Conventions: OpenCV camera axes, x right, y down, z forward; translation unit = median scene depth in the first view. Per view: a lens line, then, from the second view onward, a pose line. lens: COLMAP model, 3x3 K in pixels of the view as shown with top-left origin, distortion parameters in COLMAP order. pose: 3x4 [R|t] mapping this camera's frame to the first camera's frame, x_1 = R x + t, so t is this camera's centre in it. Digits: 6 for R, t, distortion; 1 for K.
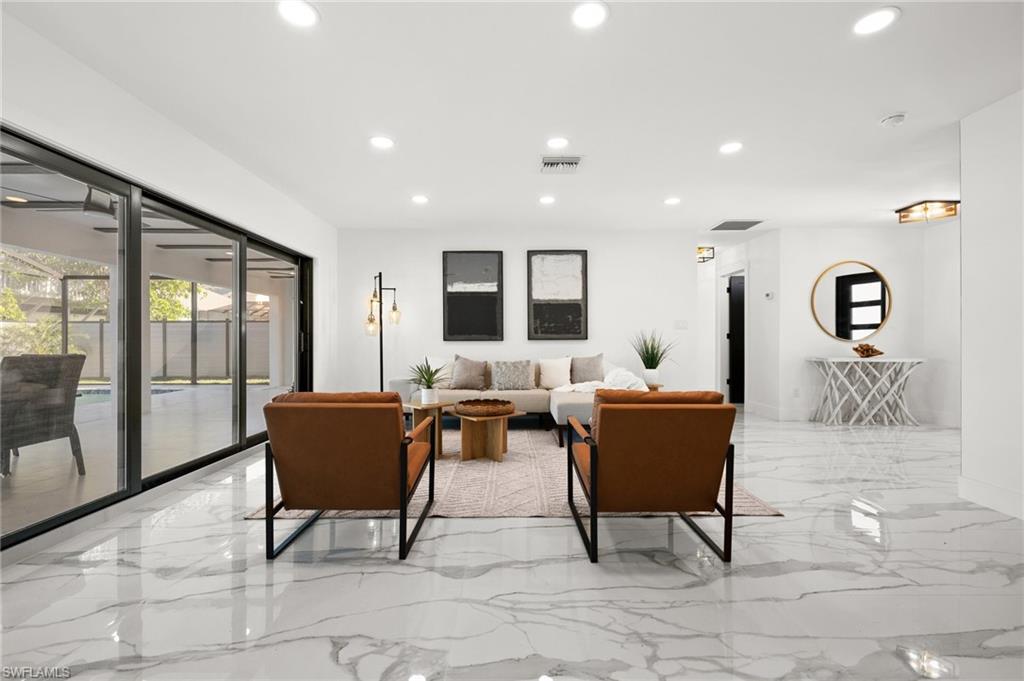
lens RADIAL K [[435.2, 0, 516.9], [0, 435.2, 340.8], [0, 0, 1]] dist [0.001113, 0.000746]
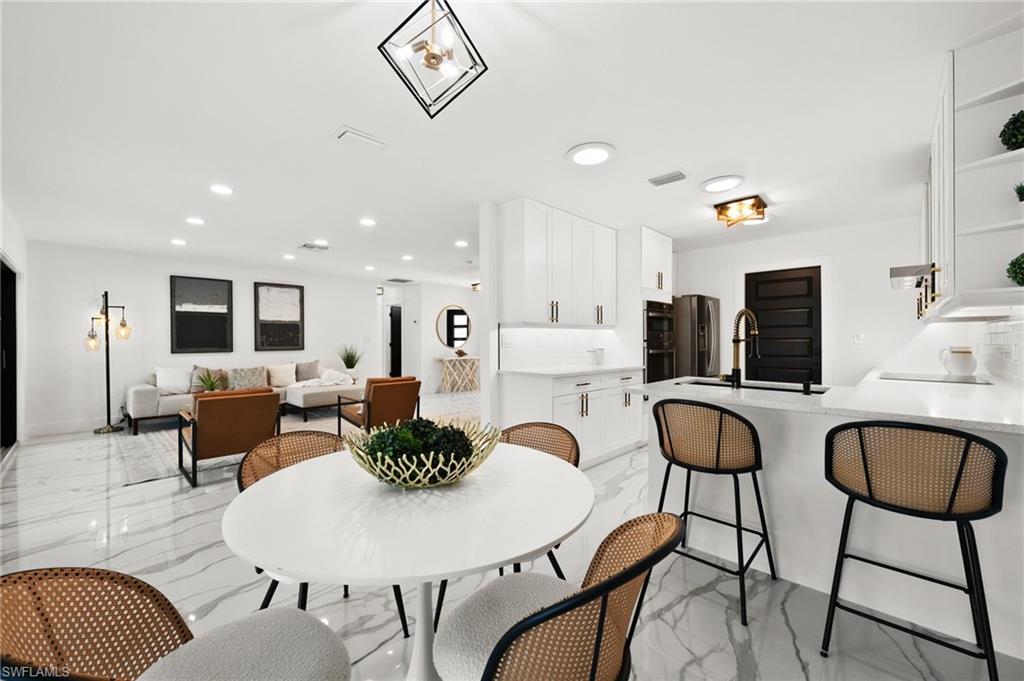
lens RADIAL K [[411.2, 0, 498.7], [0, 411.2, 337.9], [0, 0, 1]] dist [0.000436, 0.000208]
pose [[0.721610, 0.000273, 0.692300, -0.315714], [0.004415, 0.999978, -0.004996, -0.033713], [-0.692286, 0.006662, 0.721592, -0.404703]]
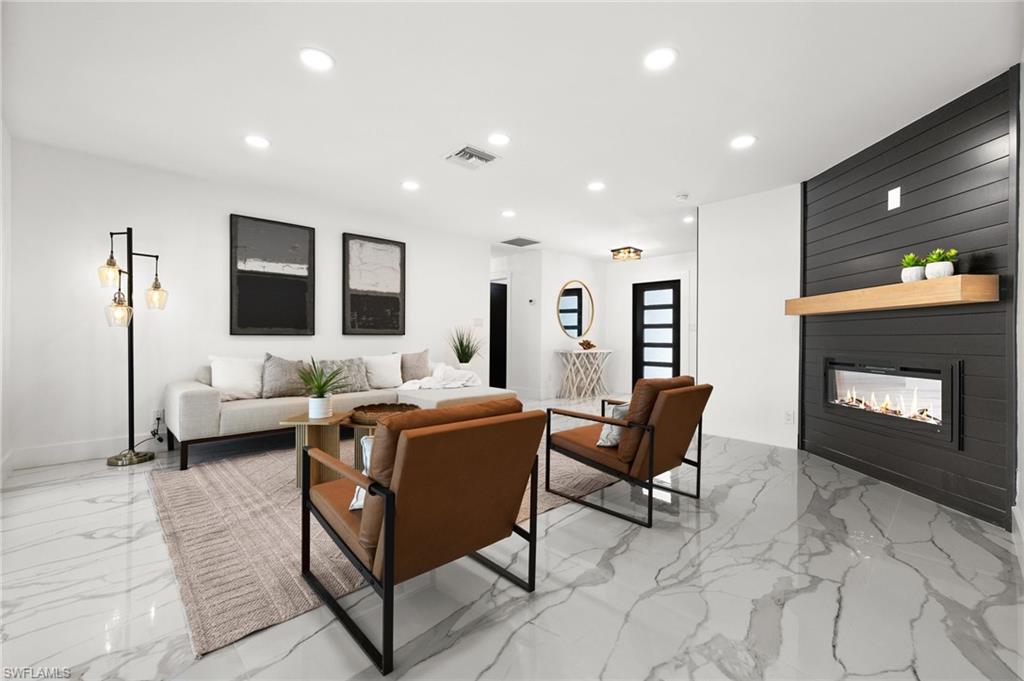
lens RADIAL K [[435.2, 0, 501.0], [0, 435.2, 317.6], [0, 0, 1]] dist [0.001113, 0.000746]
pose [[0.727218, 0.036192, 0.685452, -0.360939], [-0.007198, 0.998956, -0.045109, 0.000614], [-0.686369, 0.027870, 0.726719, 0.158967]]
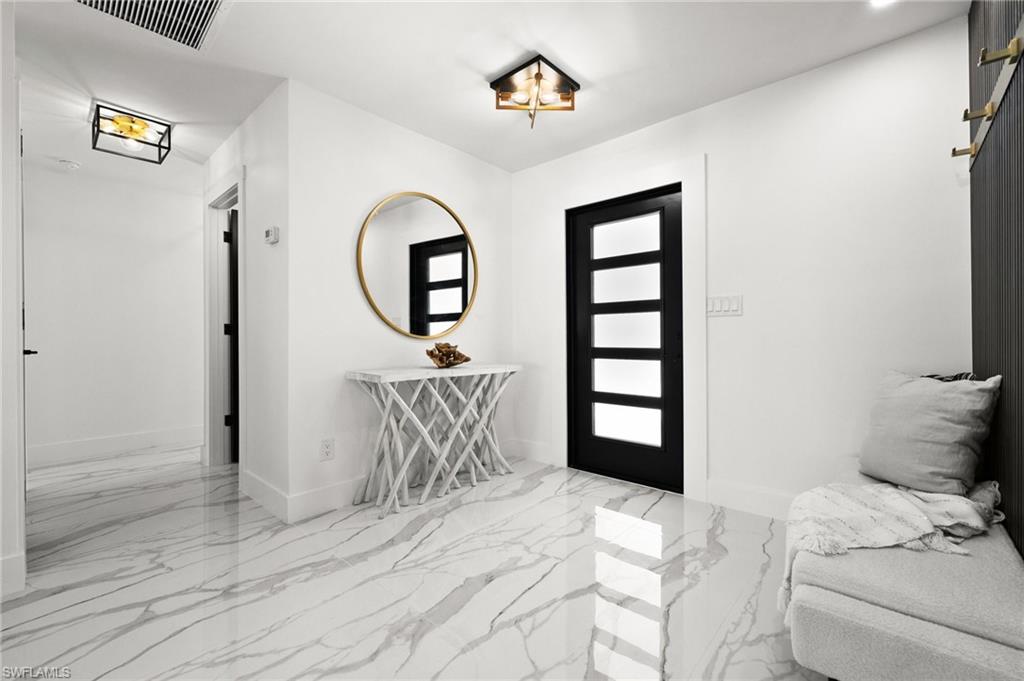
lens RADIAL K [[435.2, 0, 514.3], [0, 435.2, 332.2], [0, 0, 1]] dist [0.001113, 0.000746]
pose [[0.671666, 0.008249, 0.740808, 0.440471], [0.005758, 0.999850, -0.016354, 0.002475], [-0.740831, 0.015250, 0.671518, 0.552337]]
